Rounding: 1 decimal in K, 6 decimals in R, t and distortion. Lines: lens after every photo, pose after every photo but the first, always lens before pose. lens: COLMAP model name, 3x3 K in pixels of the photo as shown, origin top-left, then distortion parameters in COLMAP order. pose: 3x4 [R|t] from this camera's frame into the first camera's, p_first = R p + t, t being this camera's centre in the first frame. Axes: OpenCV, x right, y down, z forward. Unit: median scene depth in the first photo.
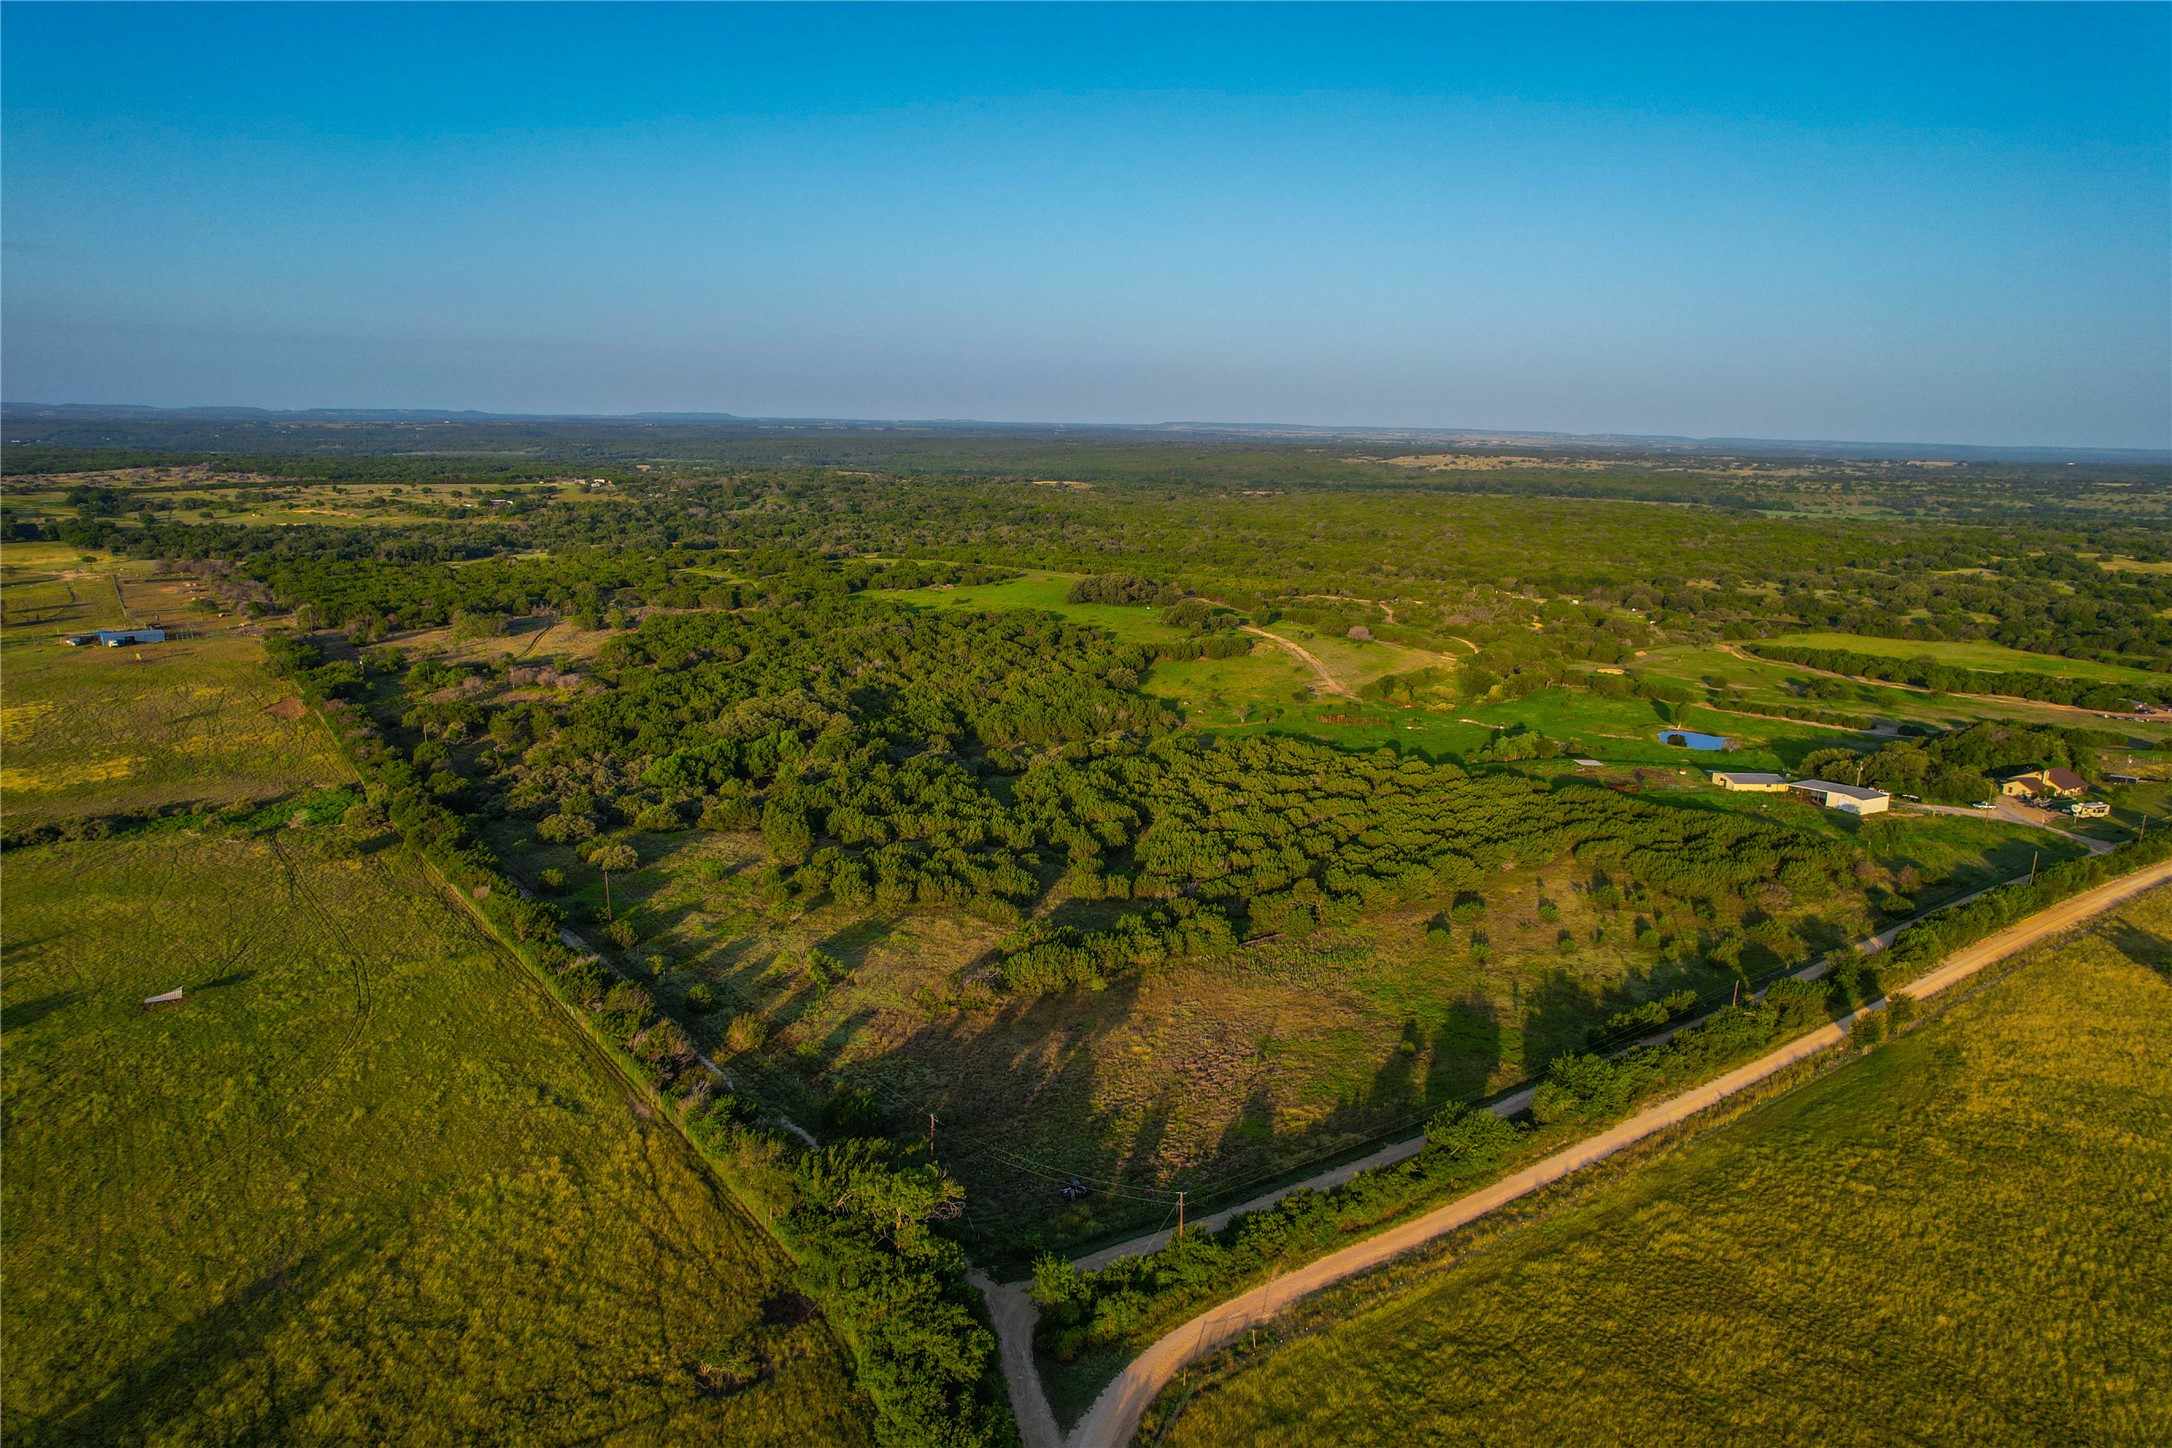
lens RADIAL K [[1385.2, 0, 1080.9], [0, 1385.2, 722.2], [0, 0, 1]] dist [-0.077708, 0.067585]
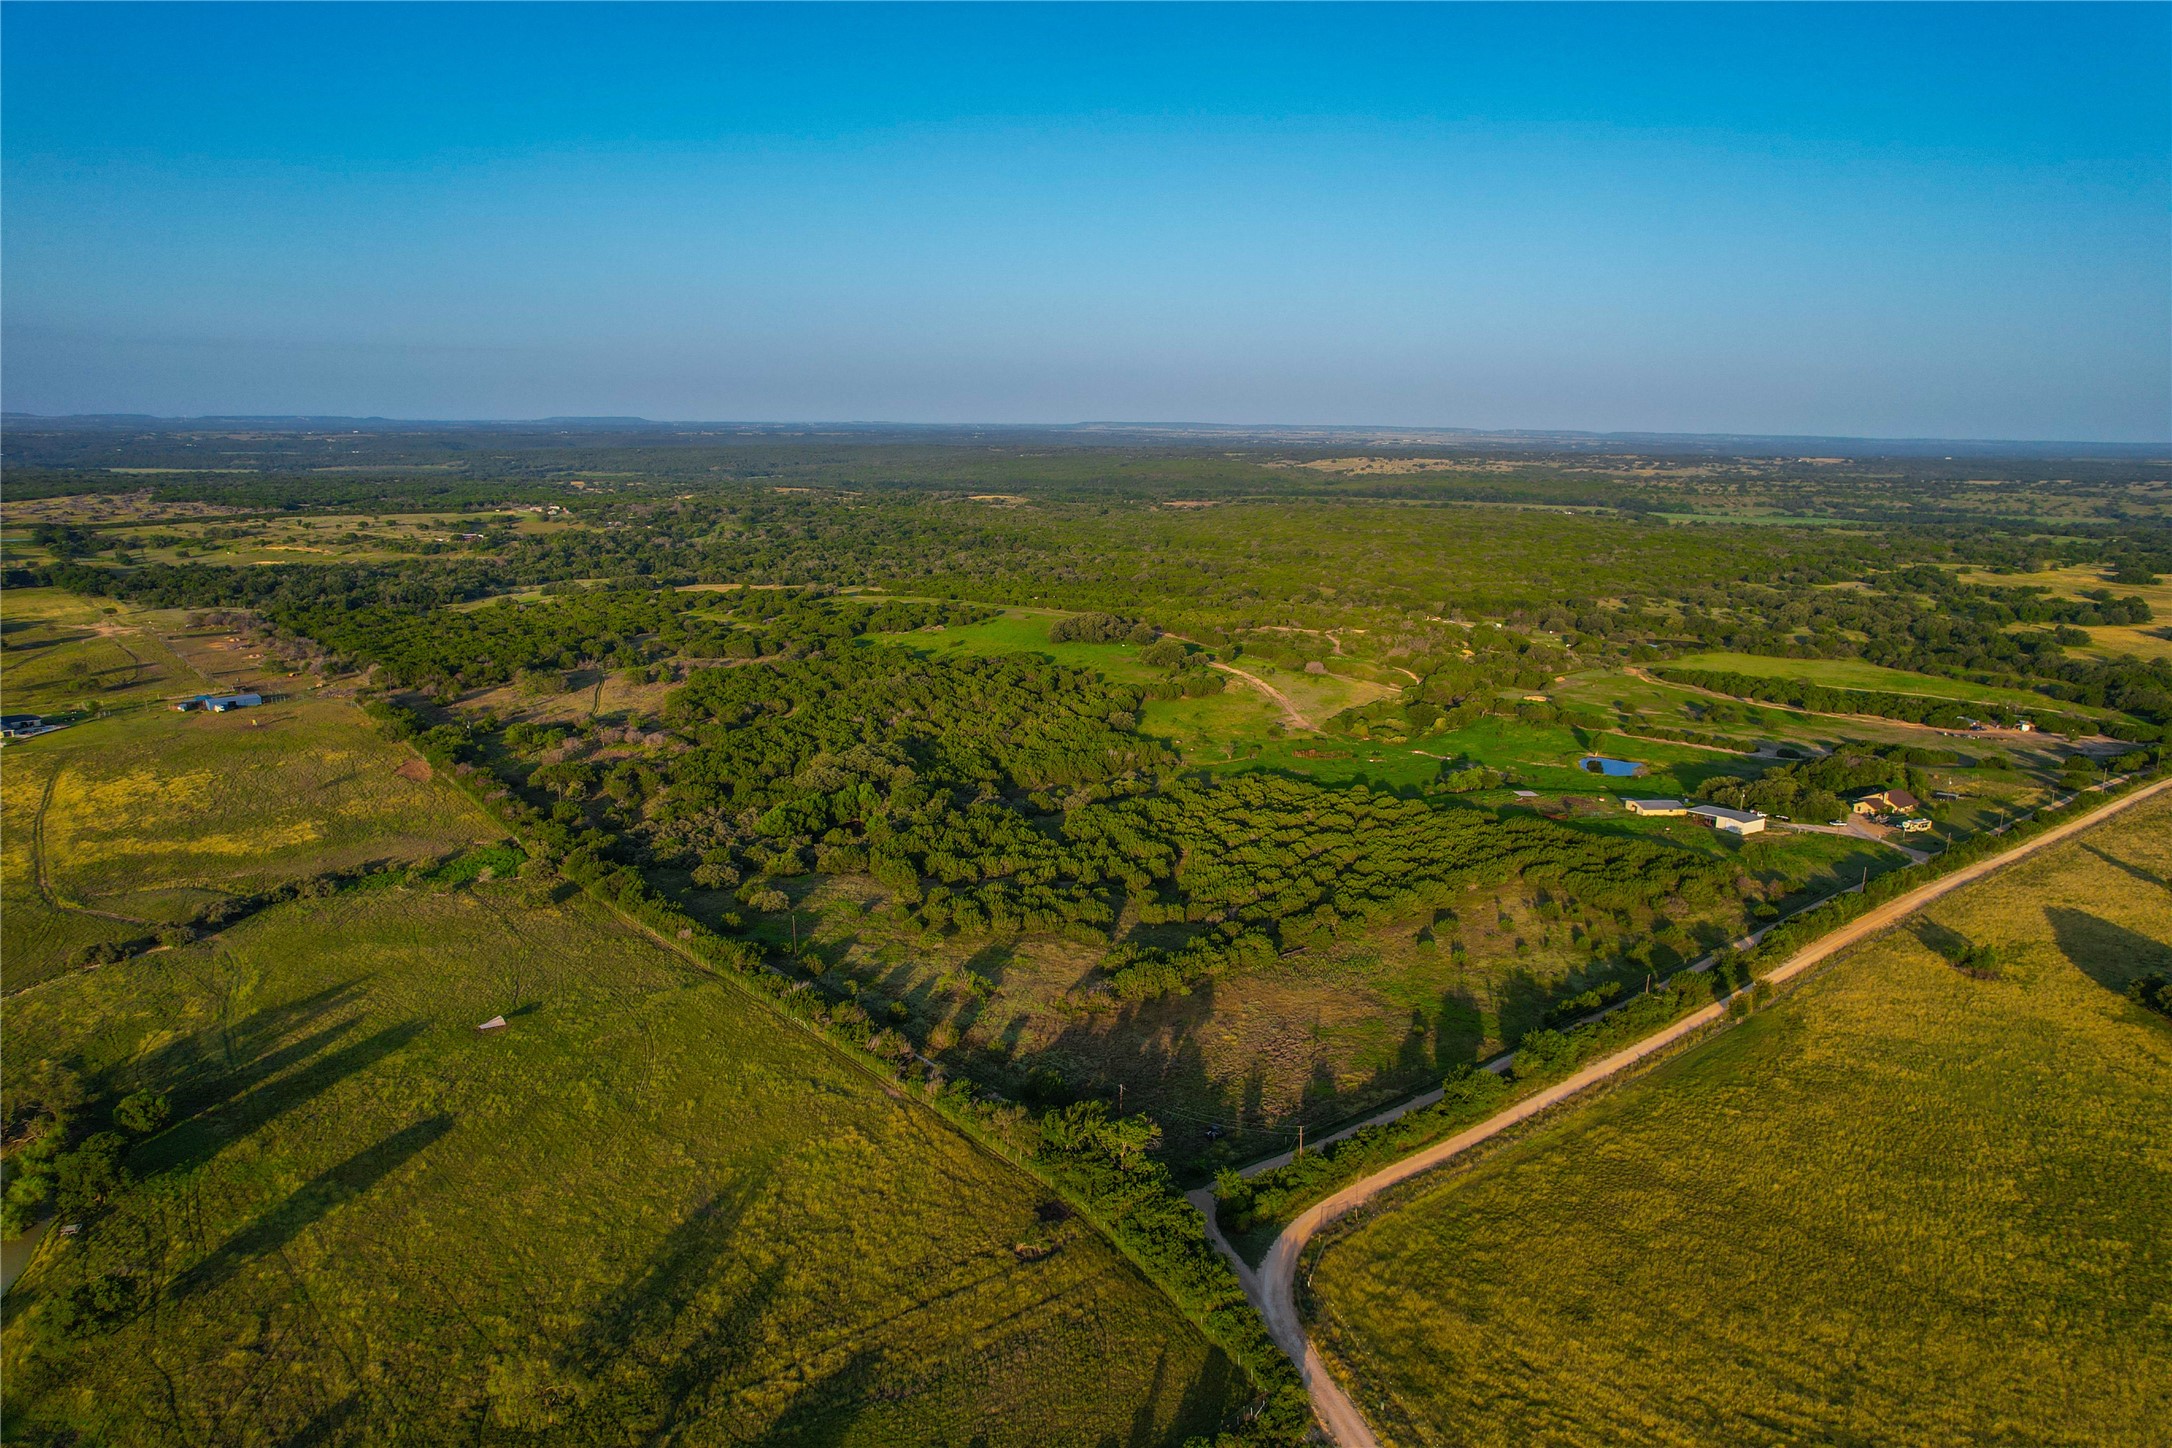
lens RADIAL K [[1385.2, 0, 1079.8], [0, 1385.2, 718.0], [0, 0, 1]] dist [-0.077708, 0.067585]
pose [[0.998170, -0.020438, 0.056912, -0.098894], [0.020515, 0.999789, -0.000763, -0.047386], [-0.056884, 0.001929, 0.998379, -0.207360]]
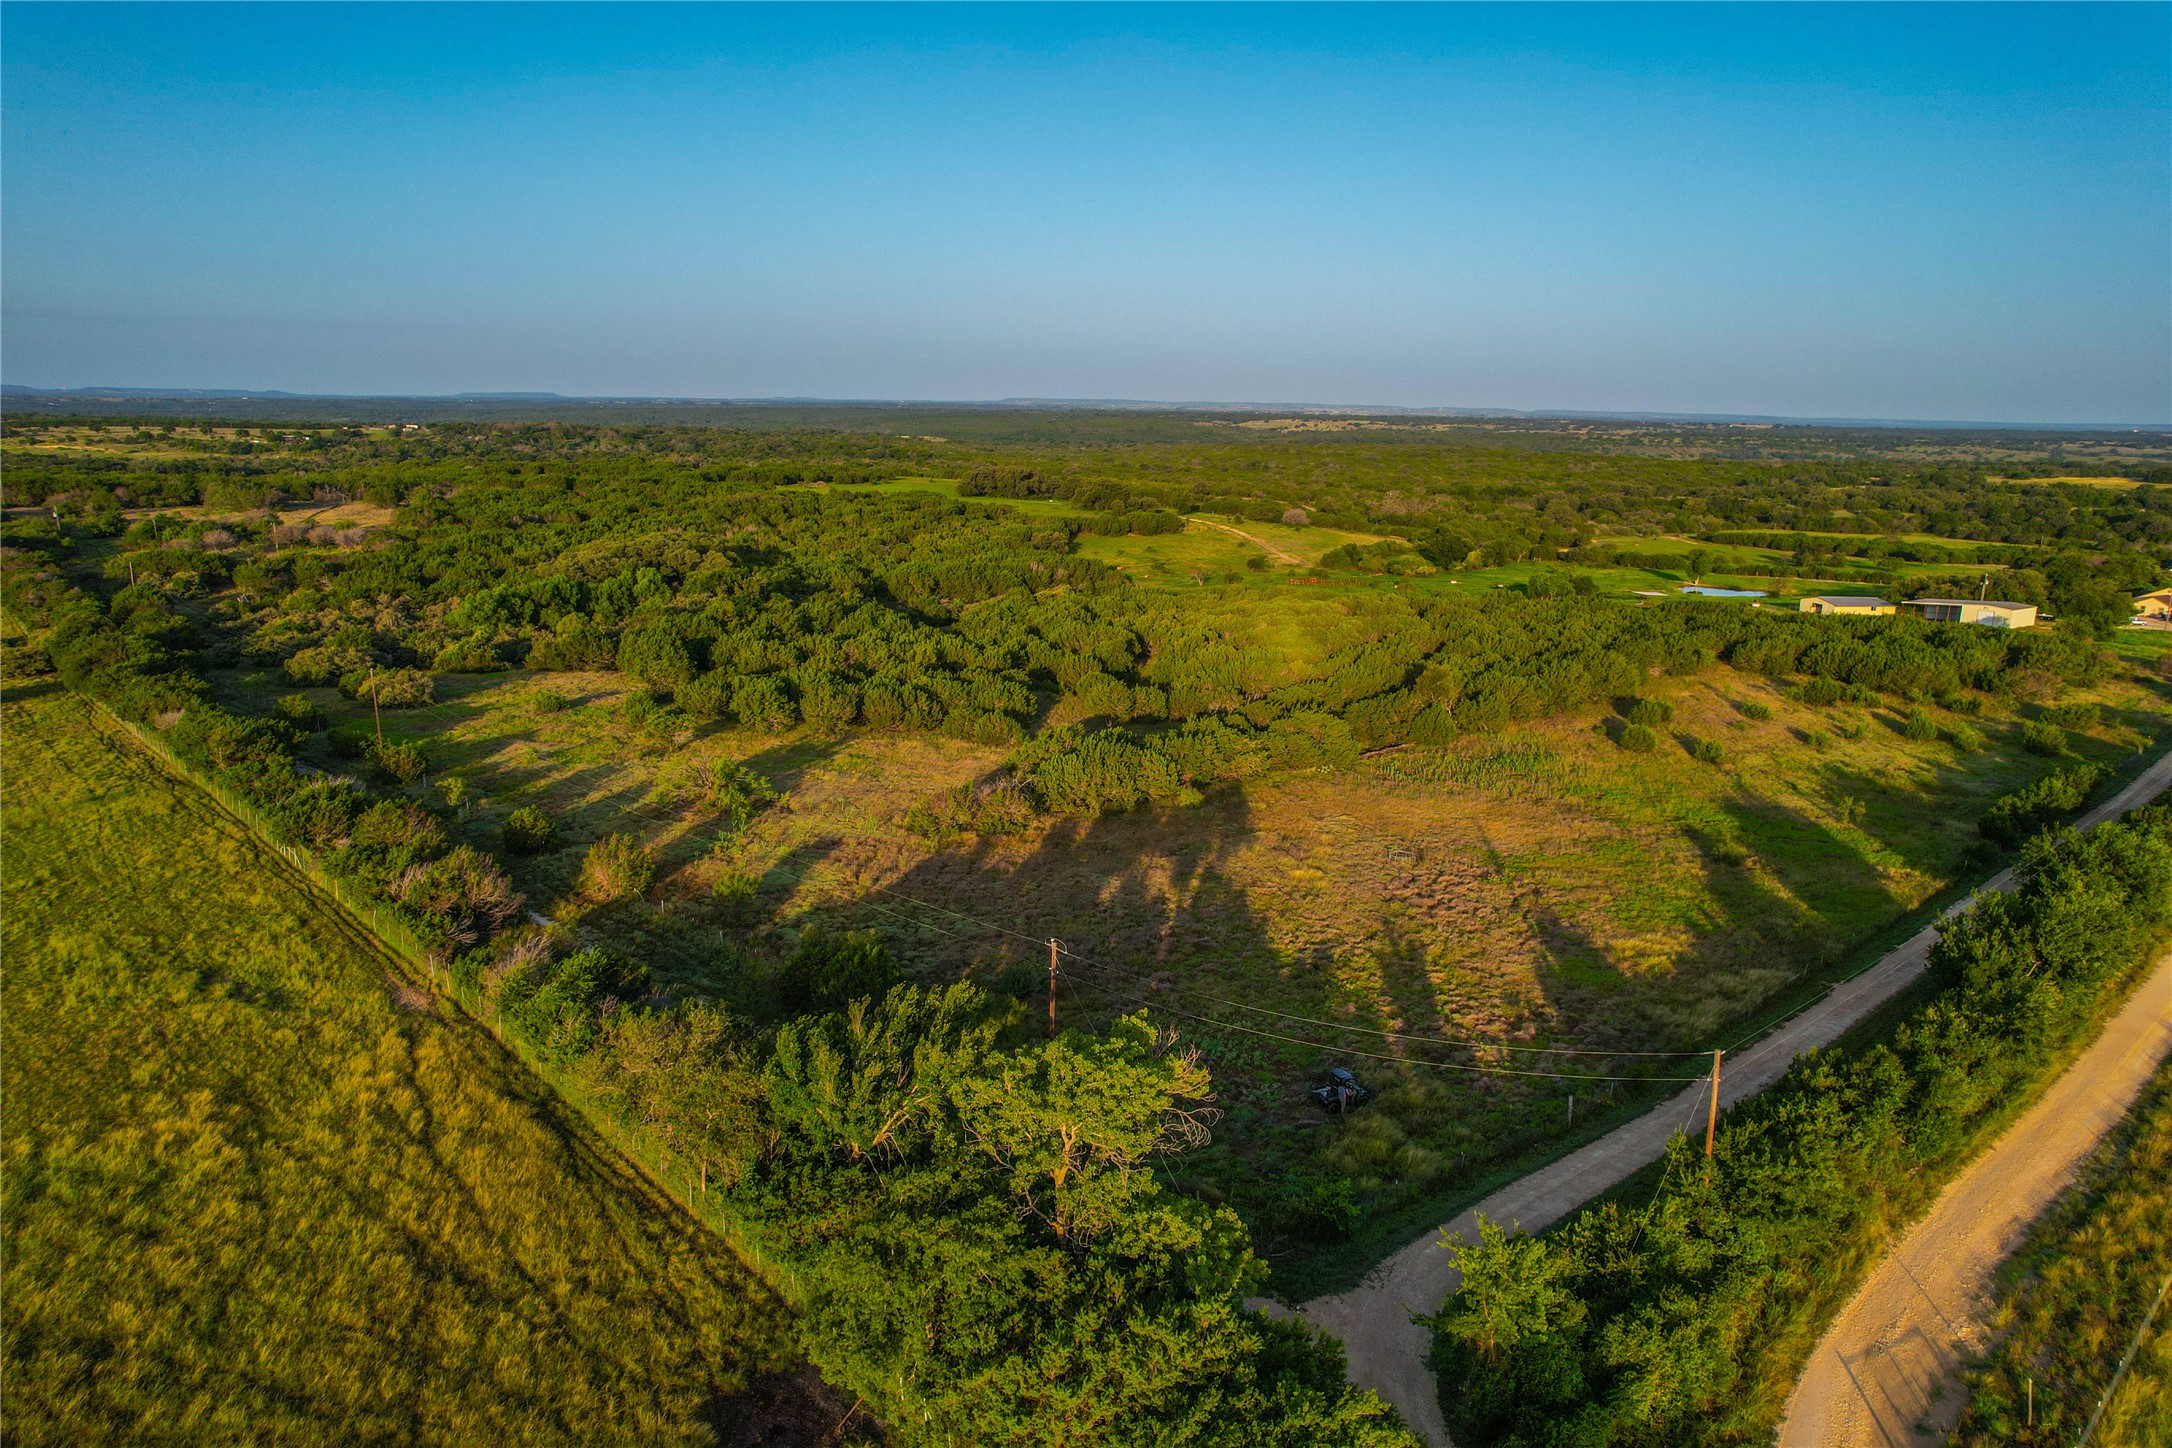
lens RADIAL K [[1385.2, 0, 1080.9], [0, 1385.2, 717.9], [0, 0, 1]] dist [-0.077708, 0.067585]
pose [[0.993626, -0.029186, 0.108883, -0.063272], [0.028012, 0.999532, 0.012297, 0.089207], [-0.109191, -0.009169, 0.993979, 0.235484]]
